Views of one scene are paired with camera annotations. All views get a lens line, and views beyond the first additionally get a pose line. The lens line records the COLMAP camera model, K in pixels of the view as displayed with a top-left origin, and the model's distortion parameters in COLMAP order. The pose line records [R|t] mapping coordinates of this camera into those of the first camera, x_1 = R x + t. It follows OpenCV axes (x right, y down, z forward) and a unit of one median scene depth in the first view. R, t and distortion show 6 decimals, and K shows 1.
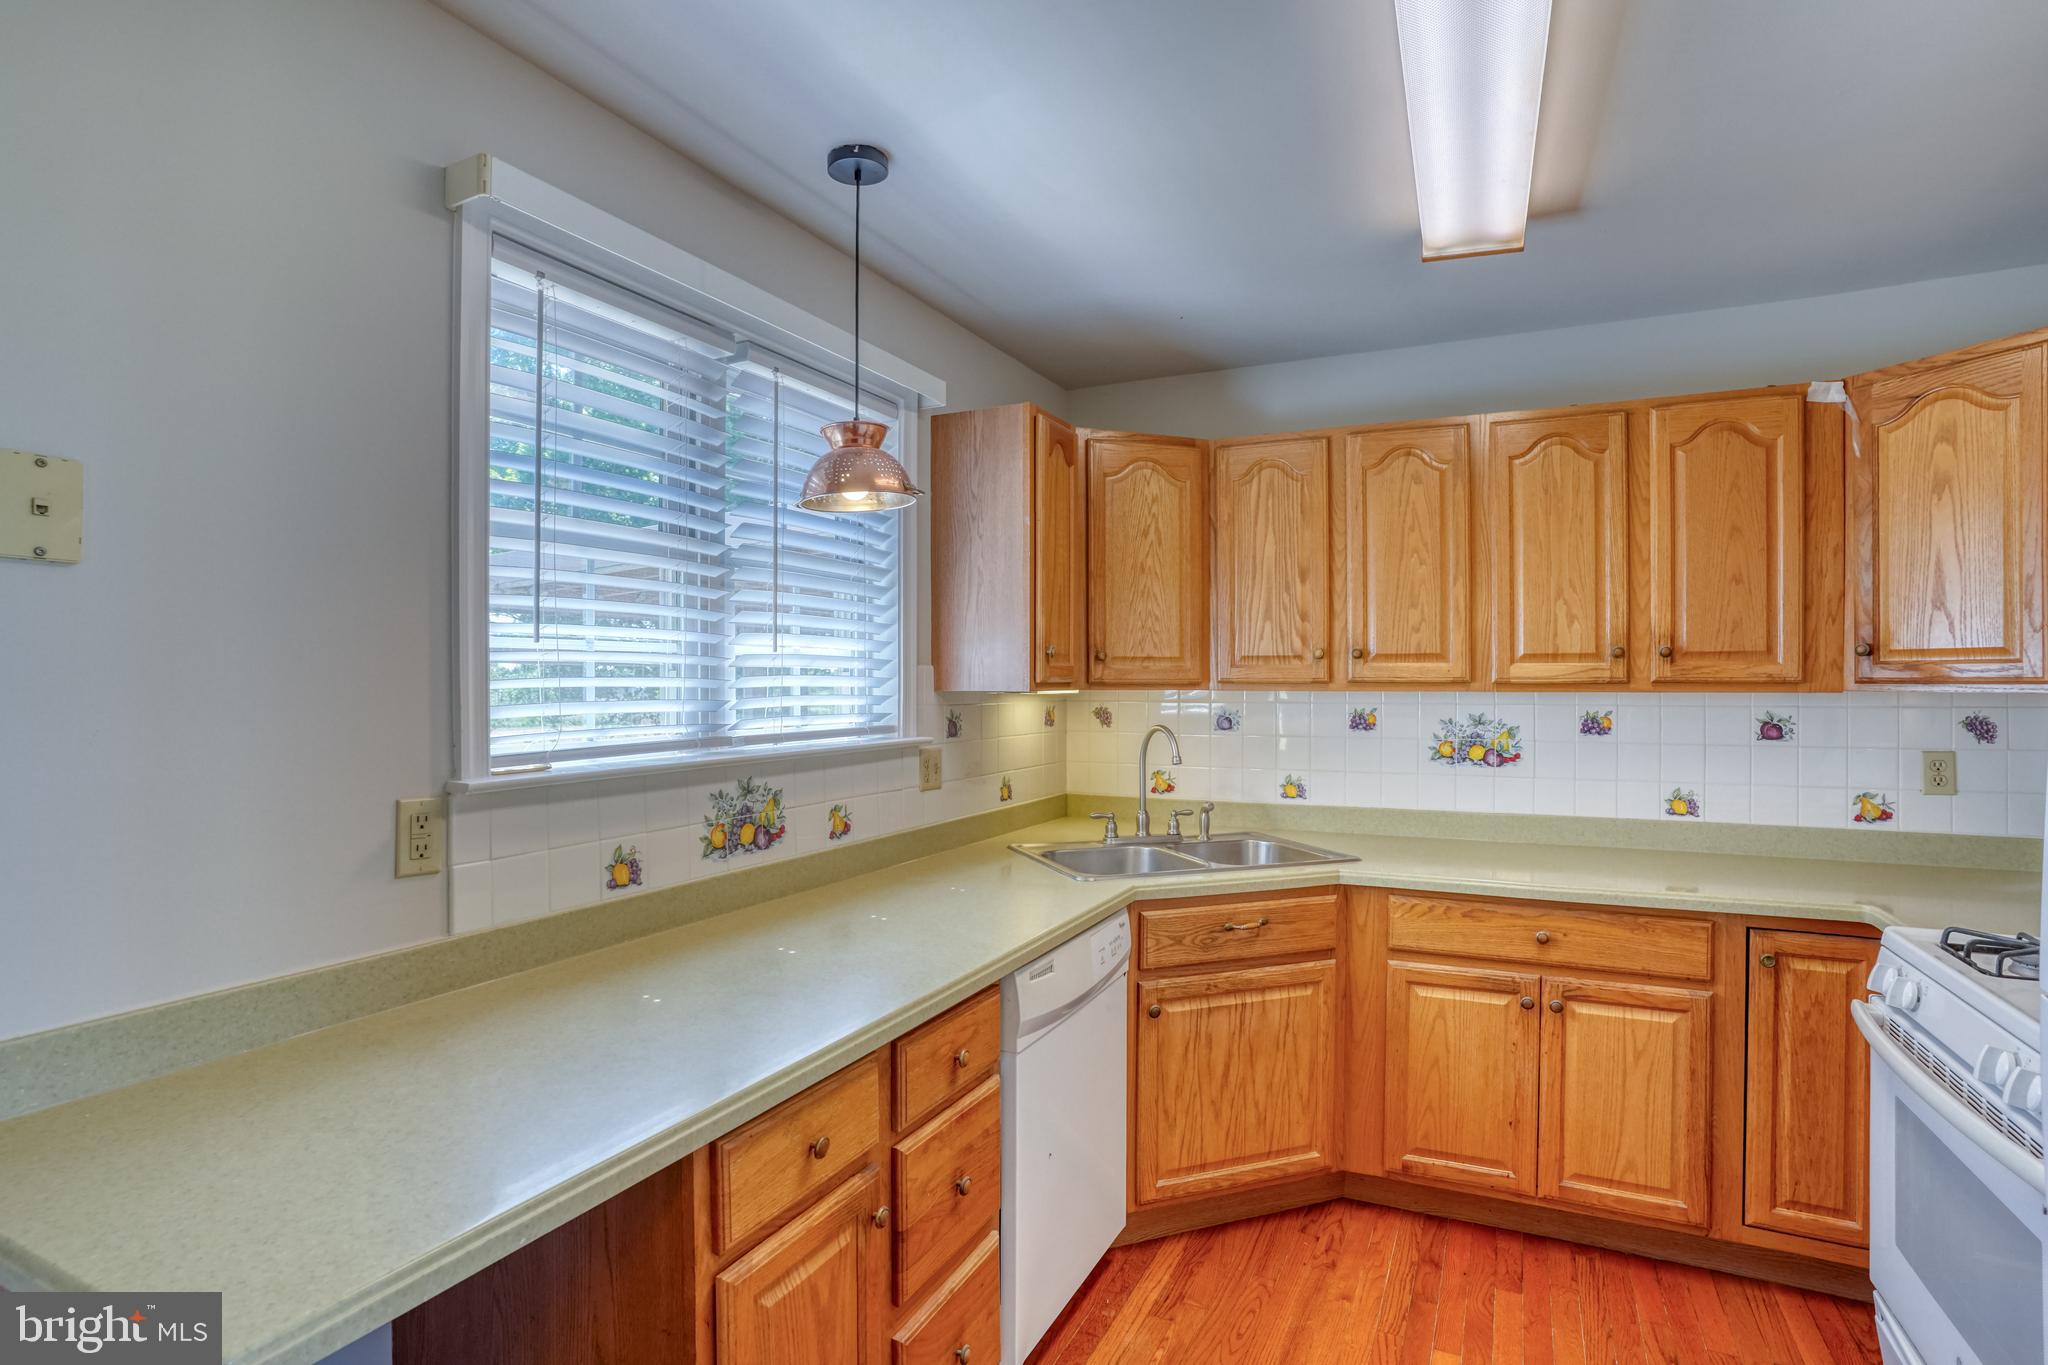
lens RADIAL K [[1025.4, 0, 990.1], [0, 1025.4, 682.5], [0, 0, 1]] dist [-0.075696, 0.032378]
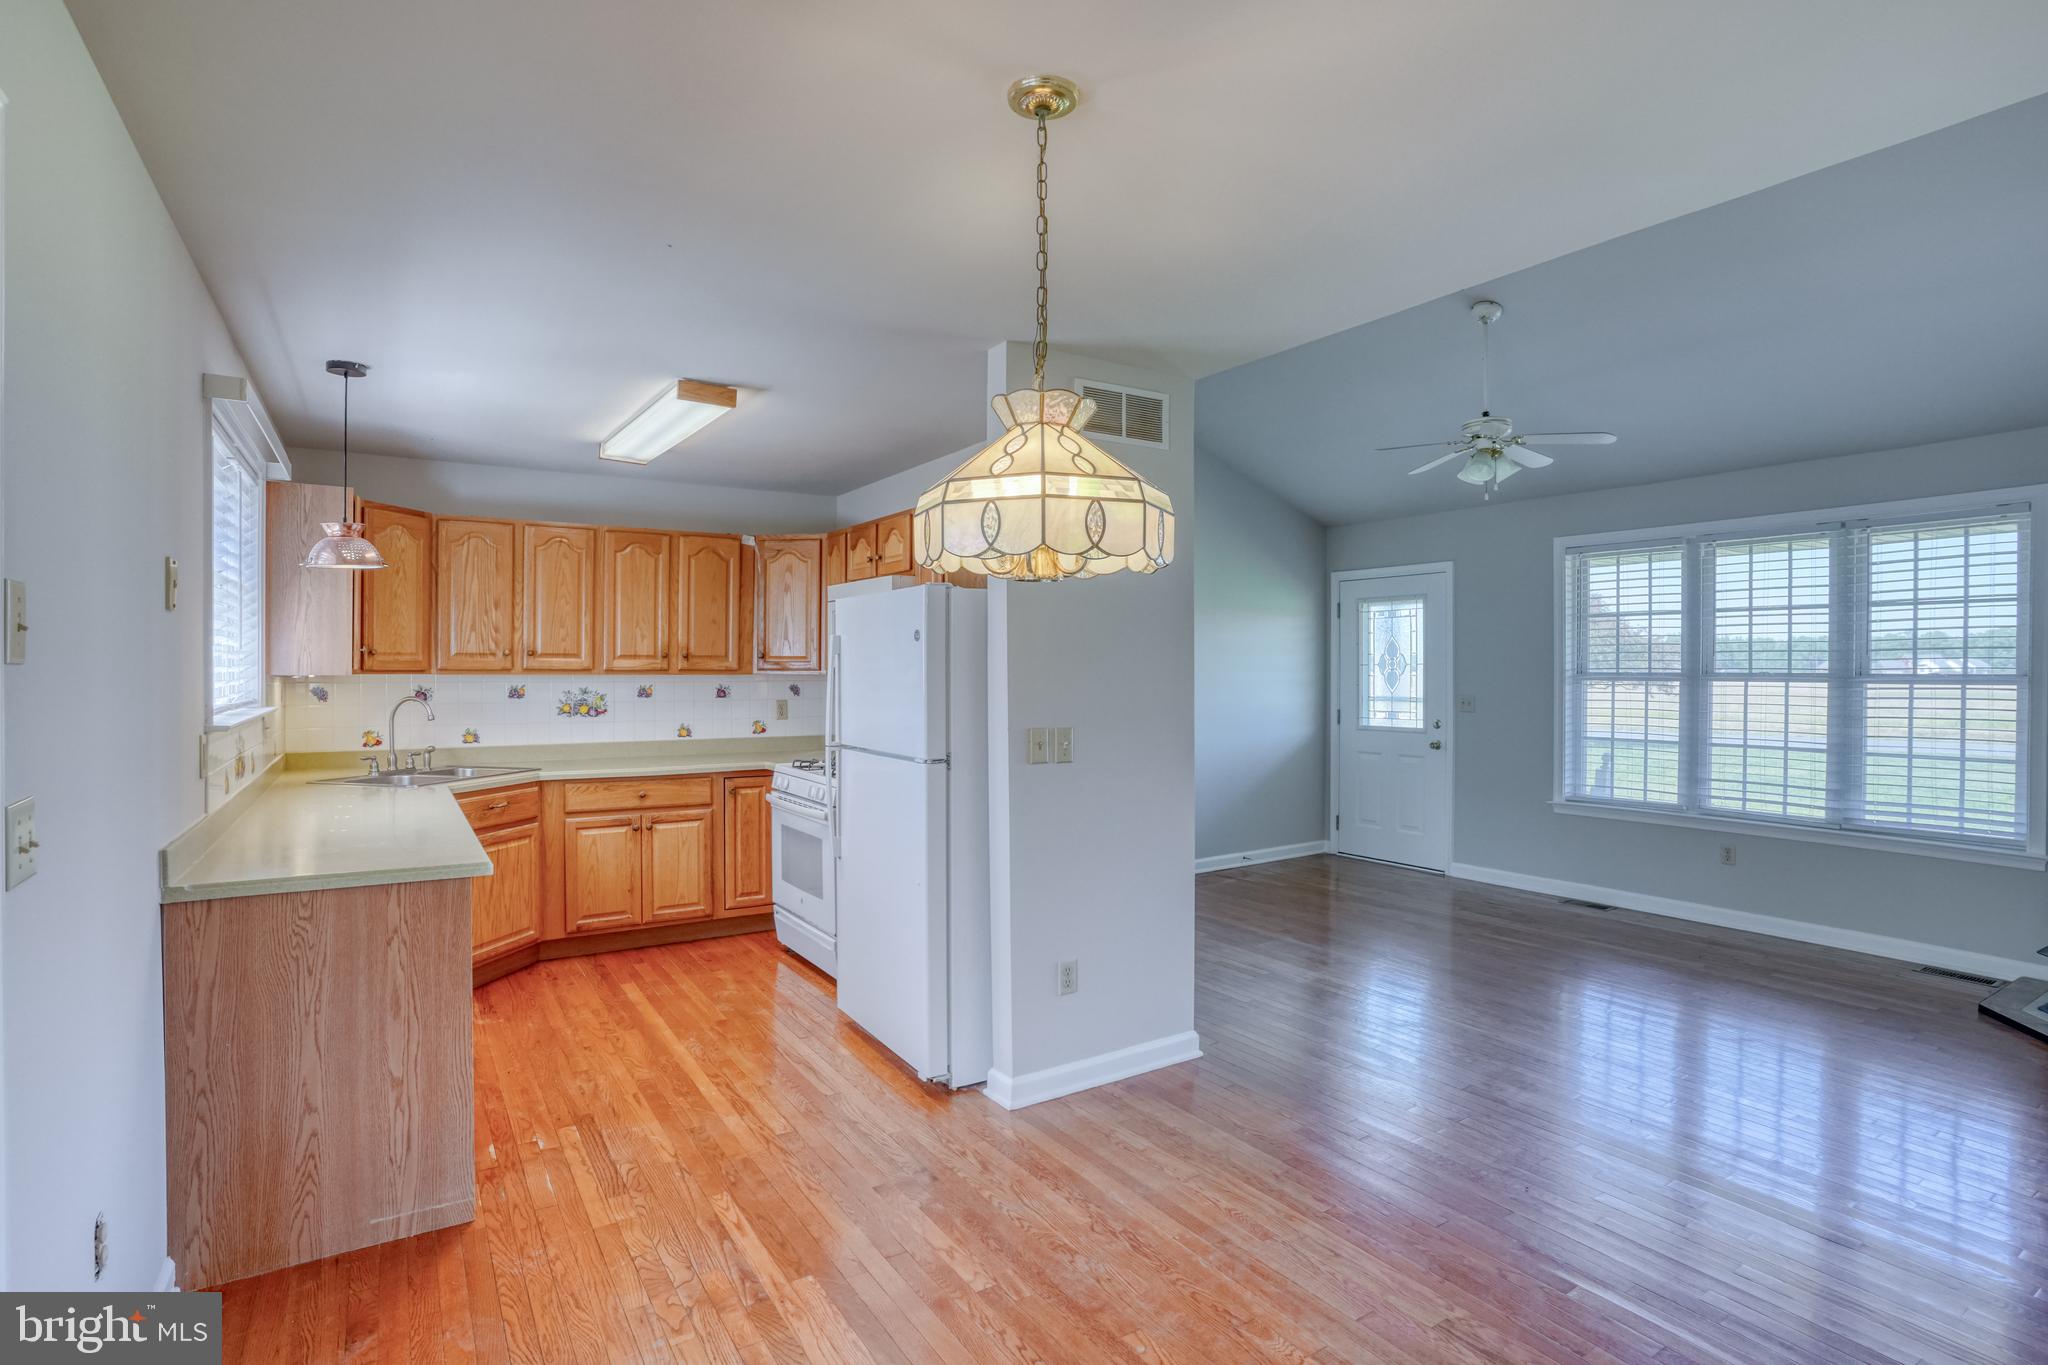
lens RADIAL K [[1090.2, 0, 1022.1], [0, 1090.2, 674.5], [0, 0, 1]] dist [-0.091977, 0.053191]
pose [[0.513797, -0.002421, 0.857908, -0.912414], [-0.002342, 0.999988, 0.004224, -0.001772], [-0.857908, -0.004180, 0.513786, -0.774942]]
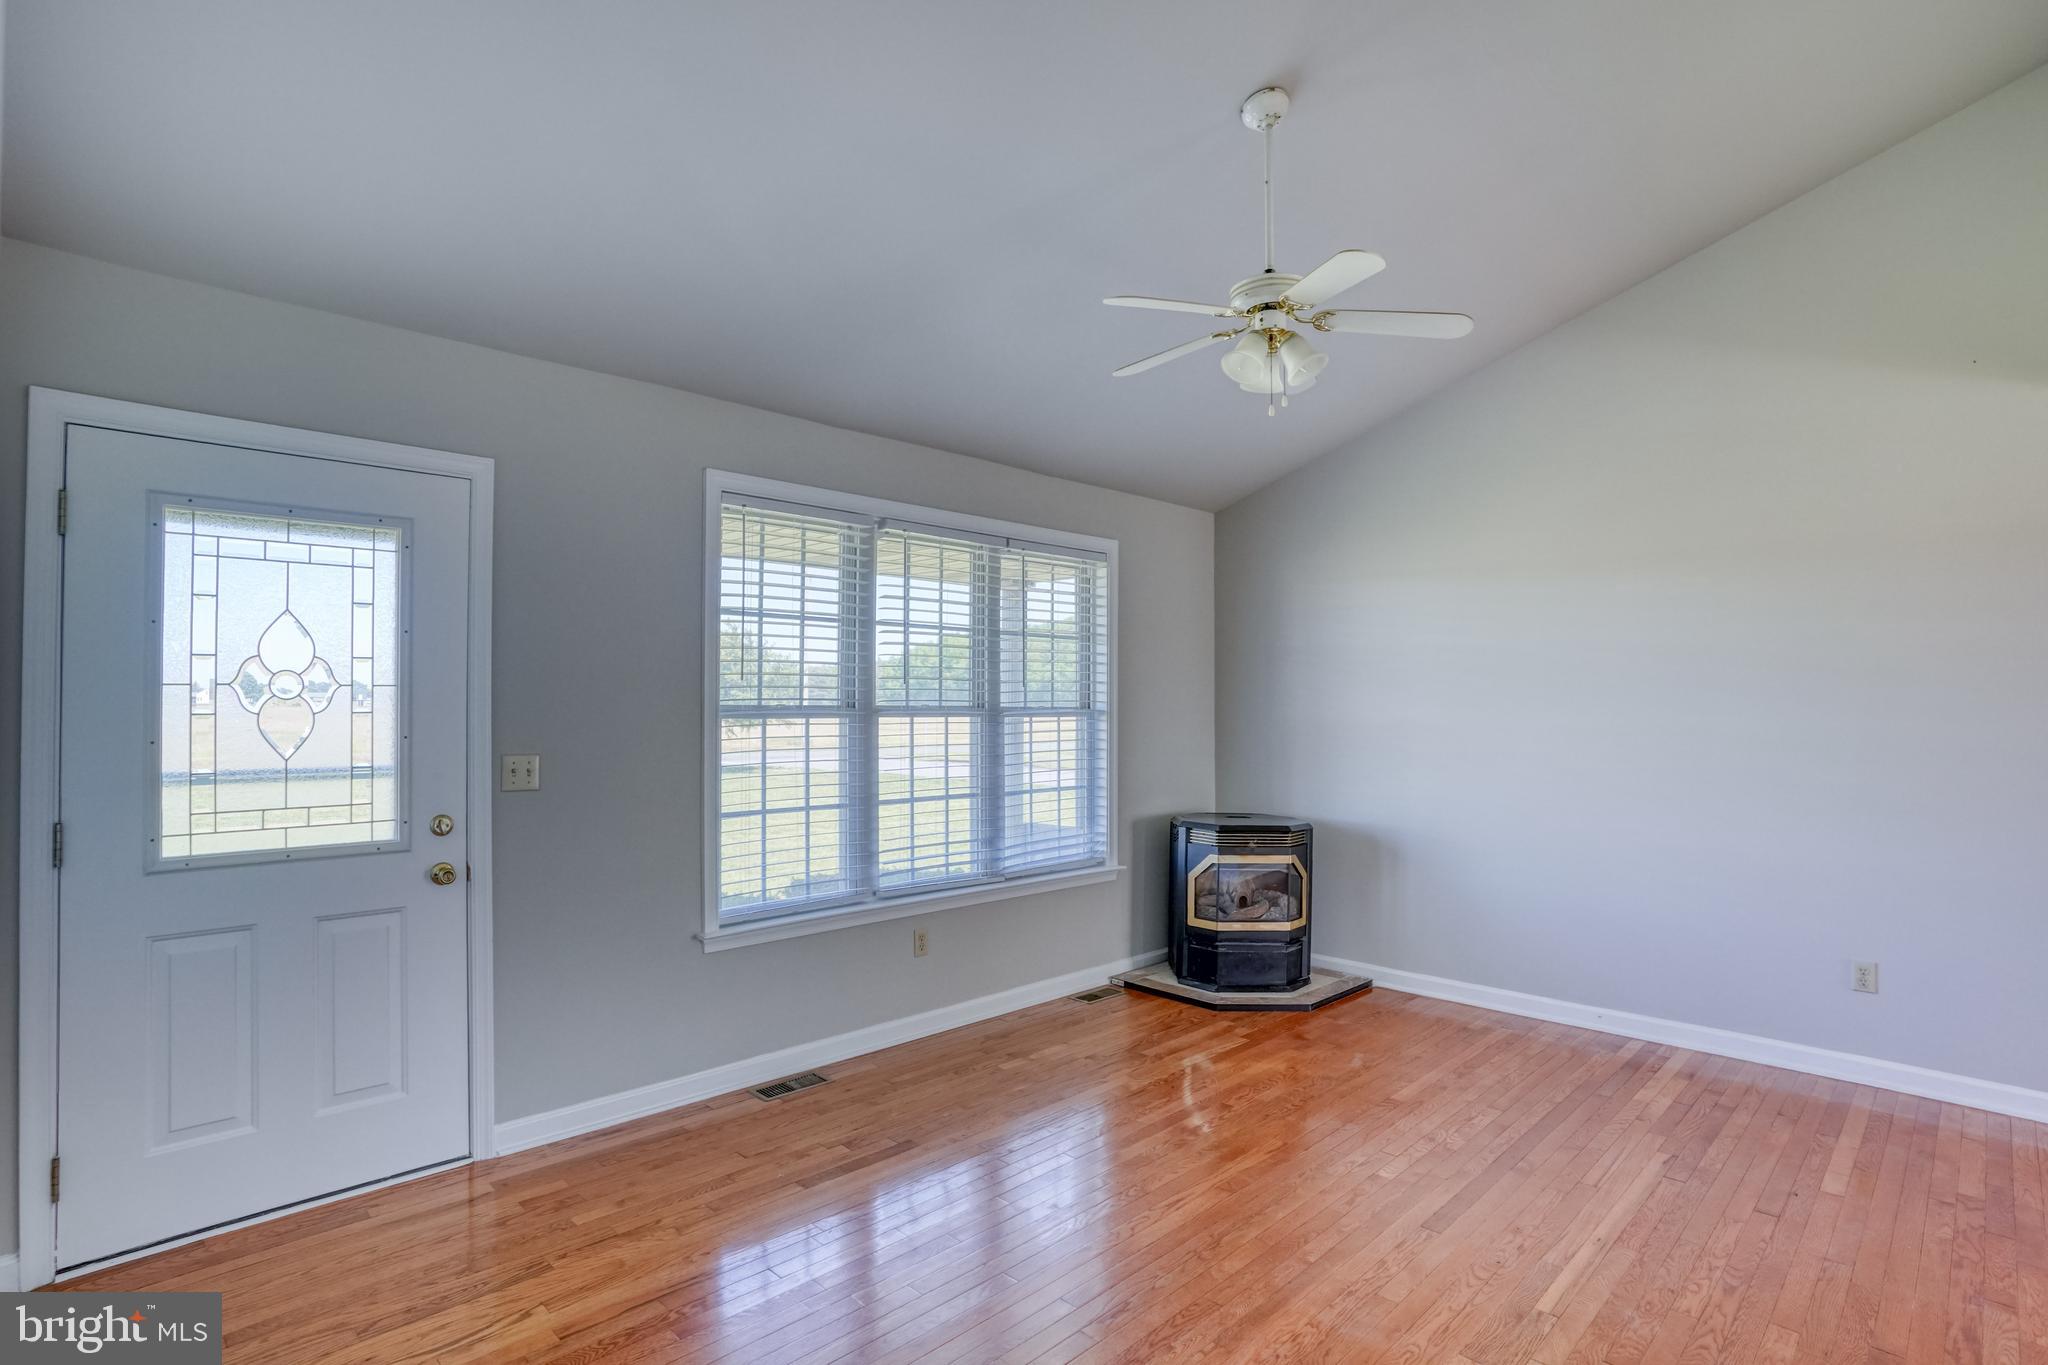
lens RADIAL K [[1090.2, 0, 1022.1], [0, 1090.2, 674.5], [0, 0, 1]] dist [-0.091977, 0.053191]
pose [[-0.960306, 0.005163, 0.278900, 1.156949], [-0.003054, 0.999574, -0.029021, 0.000583], [-0.278931, -0.028720, -0.959882, 0.758751]]
